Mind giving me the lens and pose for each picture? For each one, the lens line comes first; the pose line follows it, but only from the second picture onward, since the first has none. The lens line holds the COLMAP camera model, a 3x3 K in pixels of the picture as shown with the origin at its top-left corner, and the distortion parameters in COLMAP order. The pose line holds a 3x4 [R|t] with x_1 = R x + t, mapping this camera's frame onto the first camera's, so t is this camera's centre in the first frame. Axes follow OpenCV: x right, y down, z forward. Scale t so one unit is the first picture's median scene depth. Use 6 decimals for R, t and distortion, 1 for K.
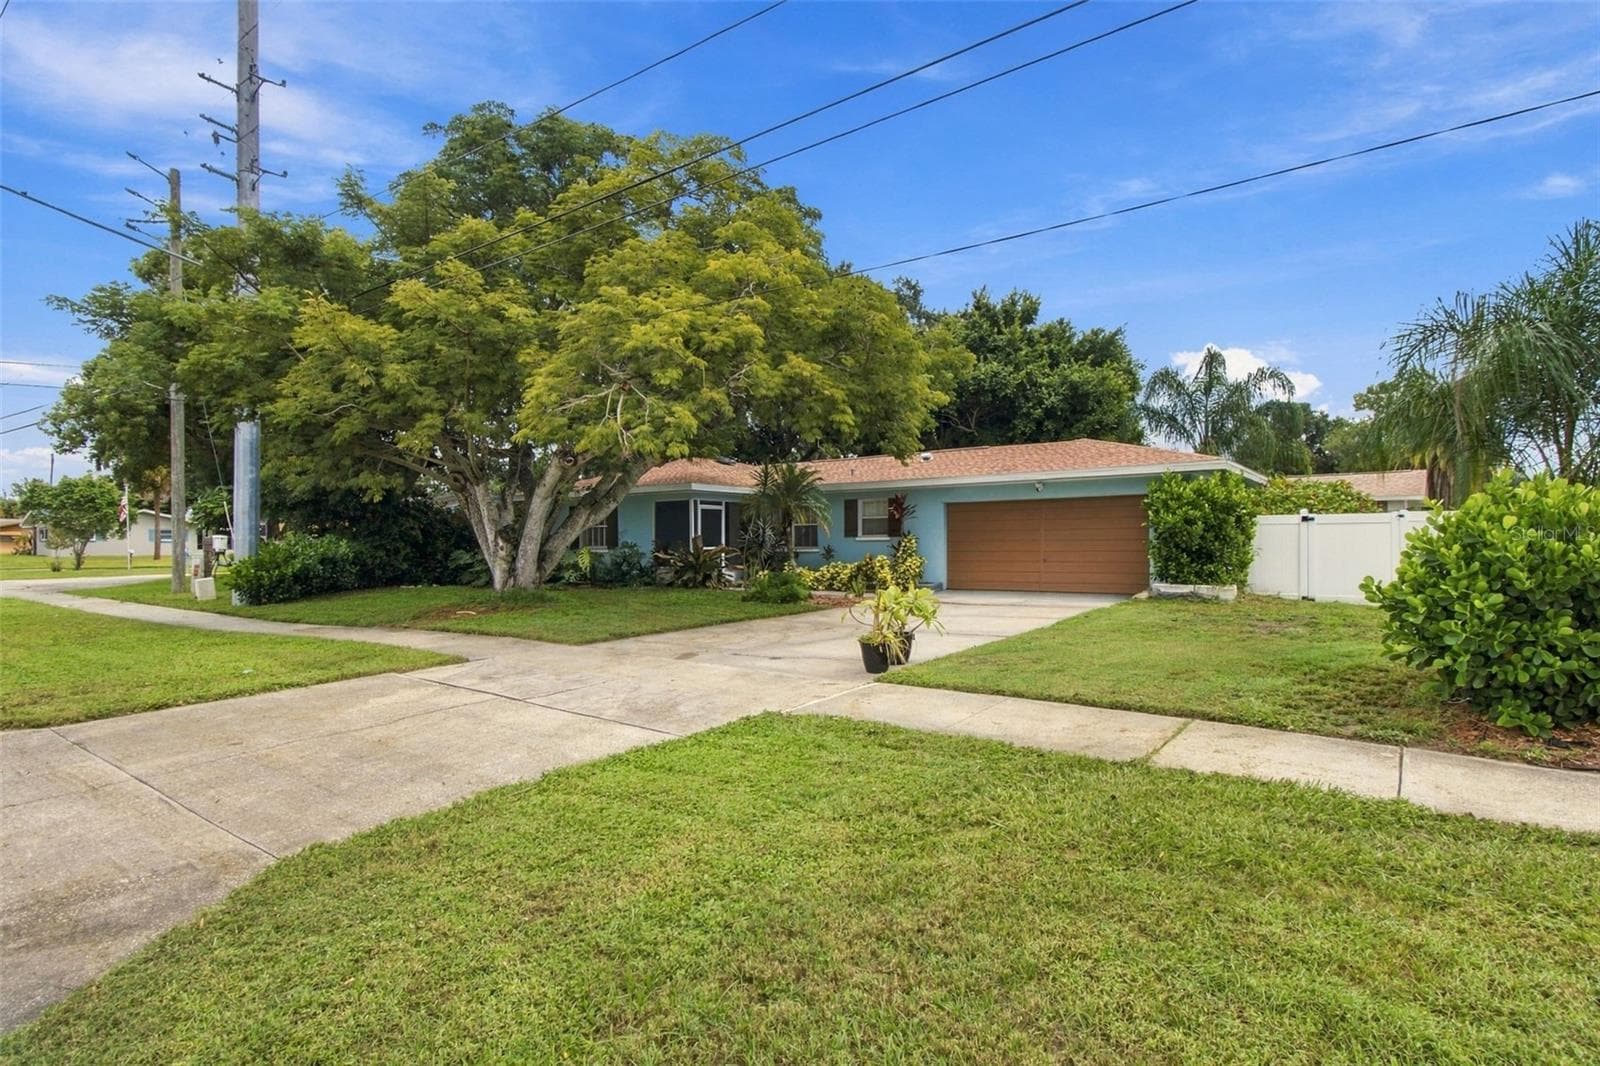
lens RADIAL K [[794.2, 0, 820.9], [0, 794.2, 526.0], [0, 0, 1]] dist [-0.027421, 0.000210]
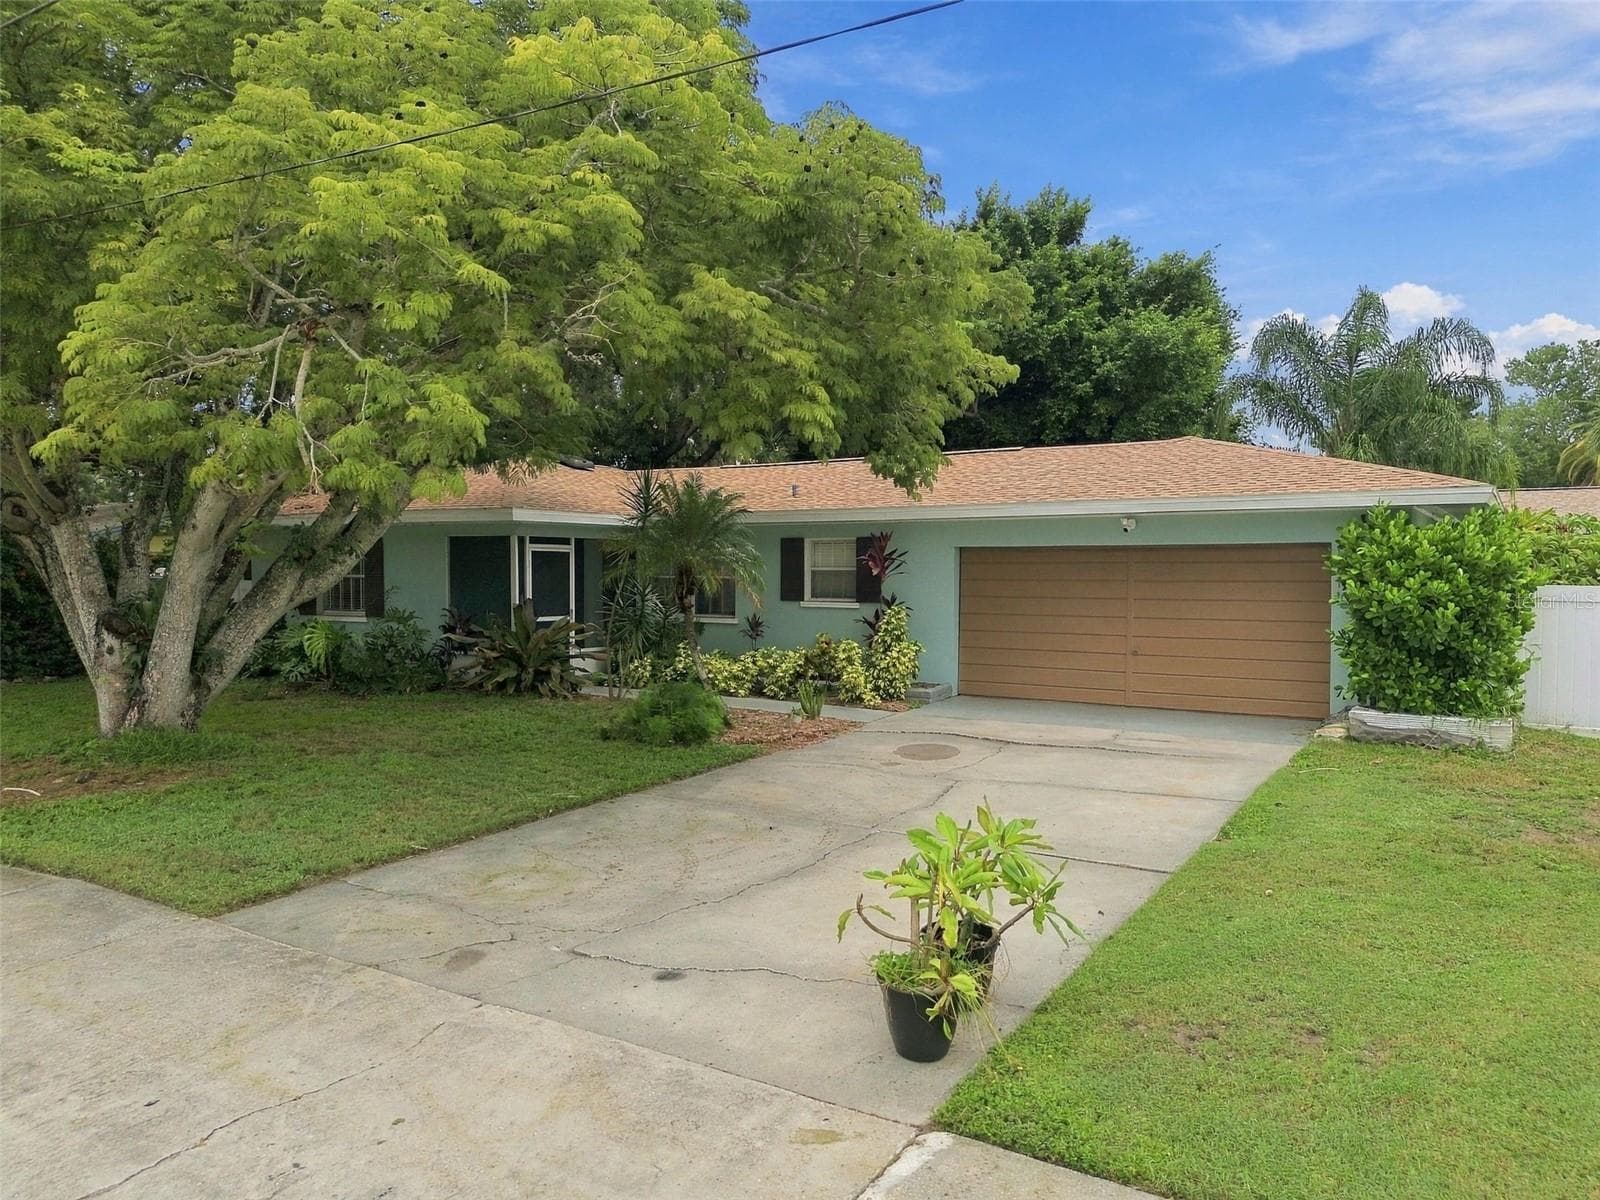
lens RADIAL K [[1131.3, 0, 807.8], [0, 1131.3, 594.7], [0, 0, 1]] dist [0.094247, -0.106684]
pose [[0.997319, 0.003942, 0.073065, -0.017043], [-0.007343, 0.998899, 0.046333, -0.042640], [-0.072802, -0.046745, 0.996250, 0.234359]]
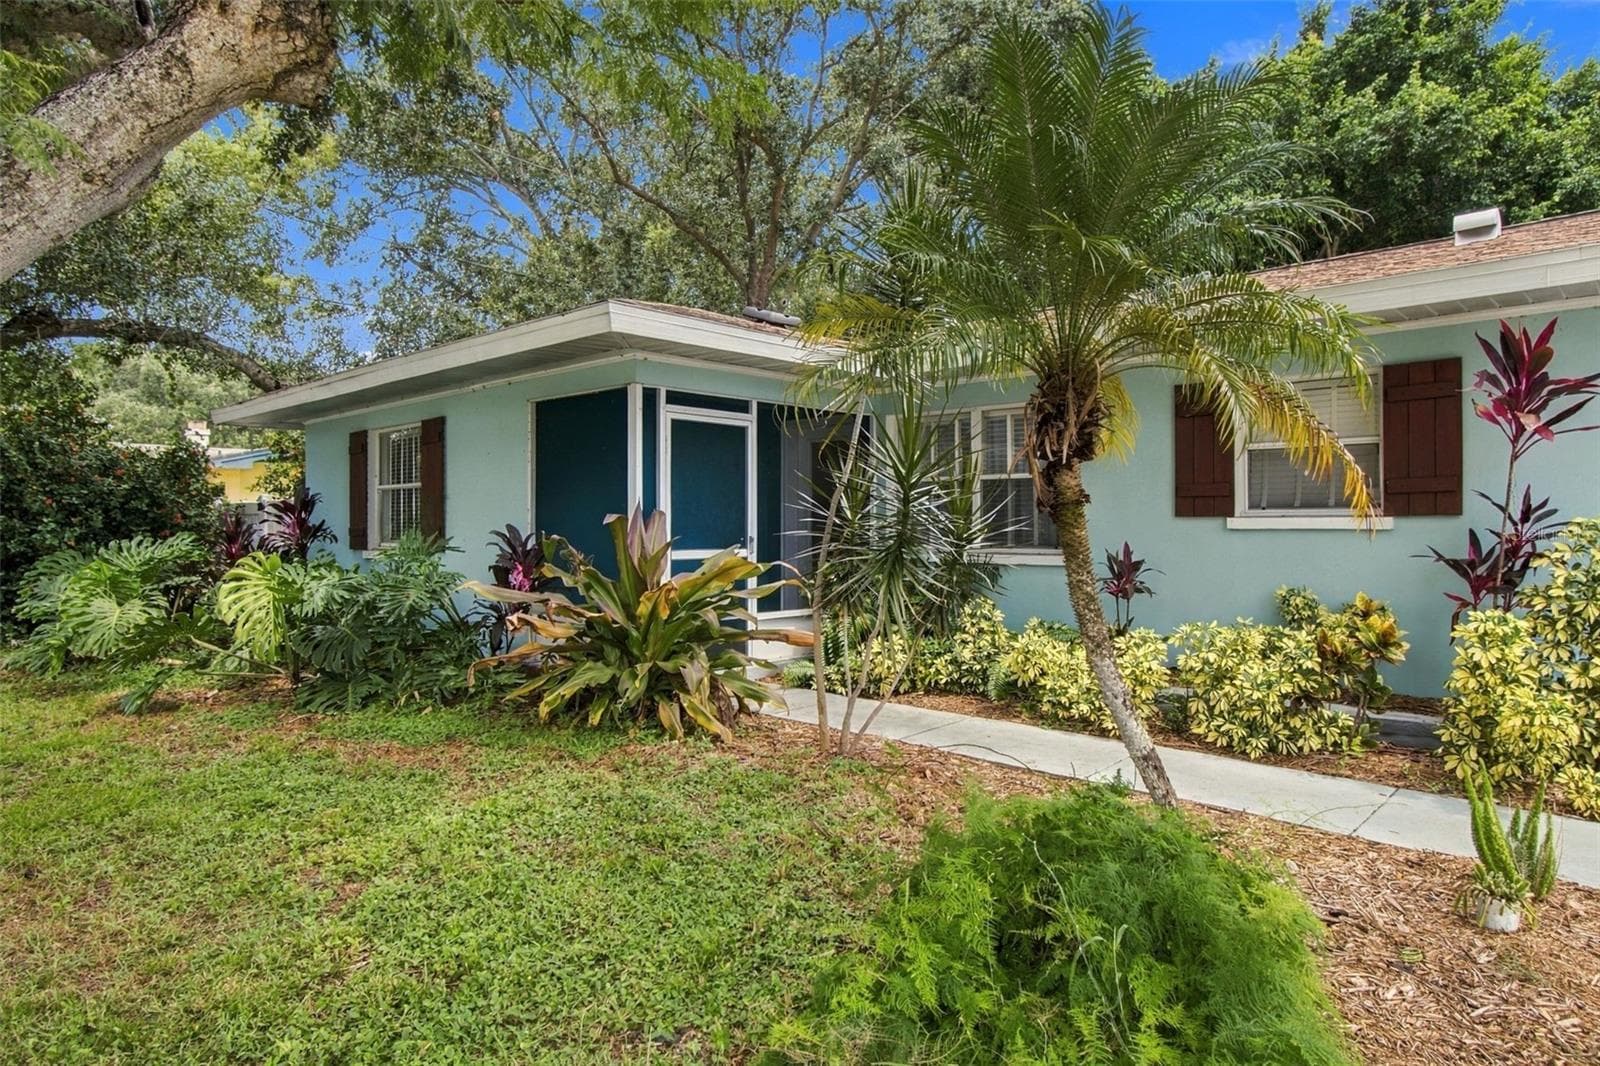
lens RADIAL K [[985.4, 0, 802.6], [0, 985.4, 514.5], [0, 0, 1]] dist [-0.000826, -0.000017]
pose [[0.992418, 0.000405, -0.122908, -0.083922], [0.001305, 0.999903, 0.013838, 0.011126], [0.122901, -0.013894, 0.992322, 0.919709]]
